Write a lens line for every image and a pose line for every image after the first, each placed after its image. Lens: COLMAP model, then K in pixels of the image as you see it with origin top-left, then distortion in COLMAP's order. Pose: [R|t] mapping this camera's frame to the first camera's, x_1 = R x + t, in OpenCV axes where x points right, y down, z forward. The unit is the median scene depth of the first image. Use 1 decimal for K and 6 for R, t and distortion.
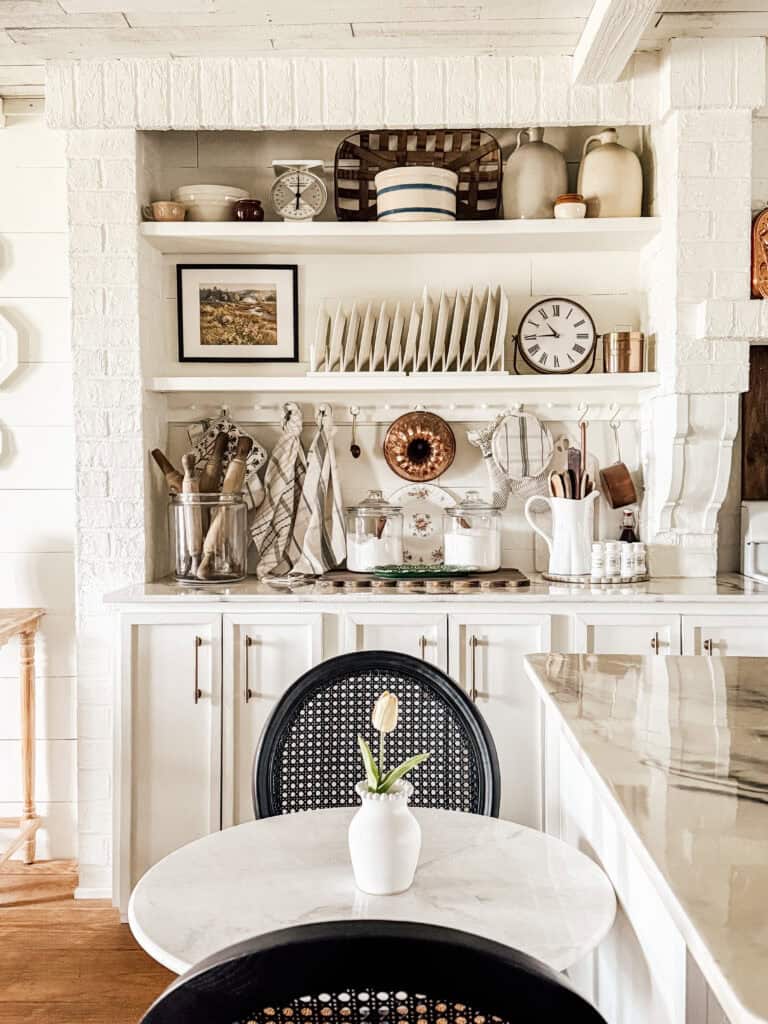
lens RADIAL K [[960.0, 0, 384.0], [0, 960.0, 512.0], [0, 0, 1]] dist [0.004636, -0.001514]
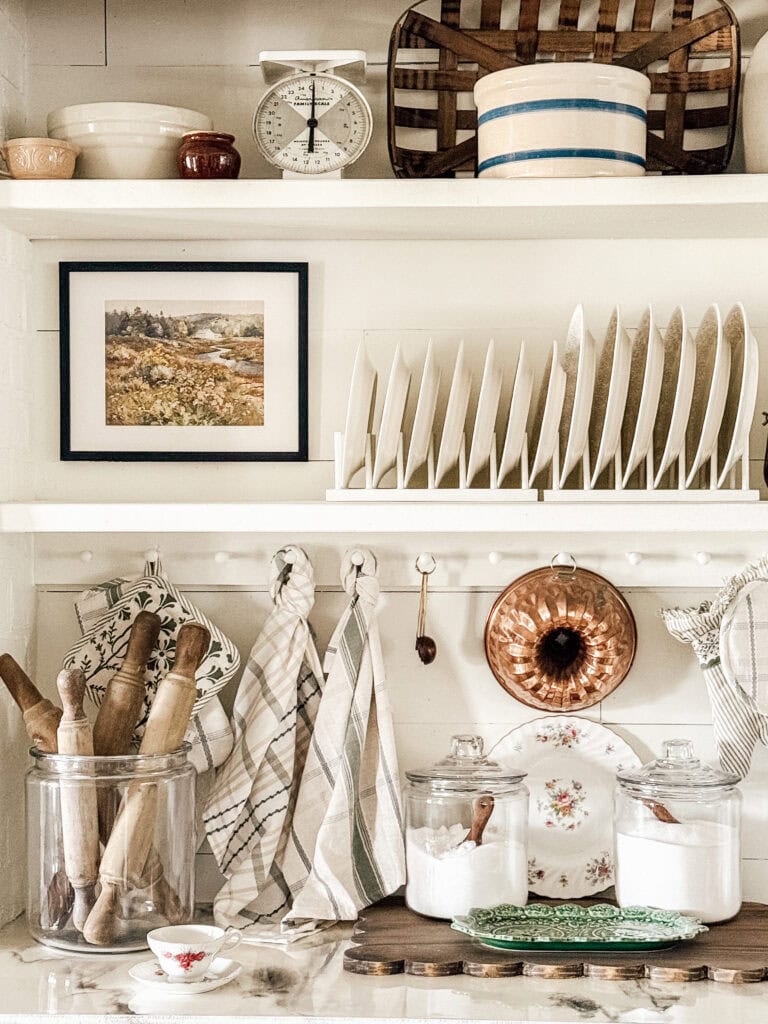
lens RADIAL K [[1684.9, 0, 384.0], [0, 1684.9, 512.0], [0, 0, 1]] dist [0.033045, 0.022845]
pose [[0.999399, 0.004119, -0.034407, -0.022601], [-0.006856, 0.996786, -0.079817, -0.065854], [0.033967, 0.080005, 0.996216, 0.169091]]
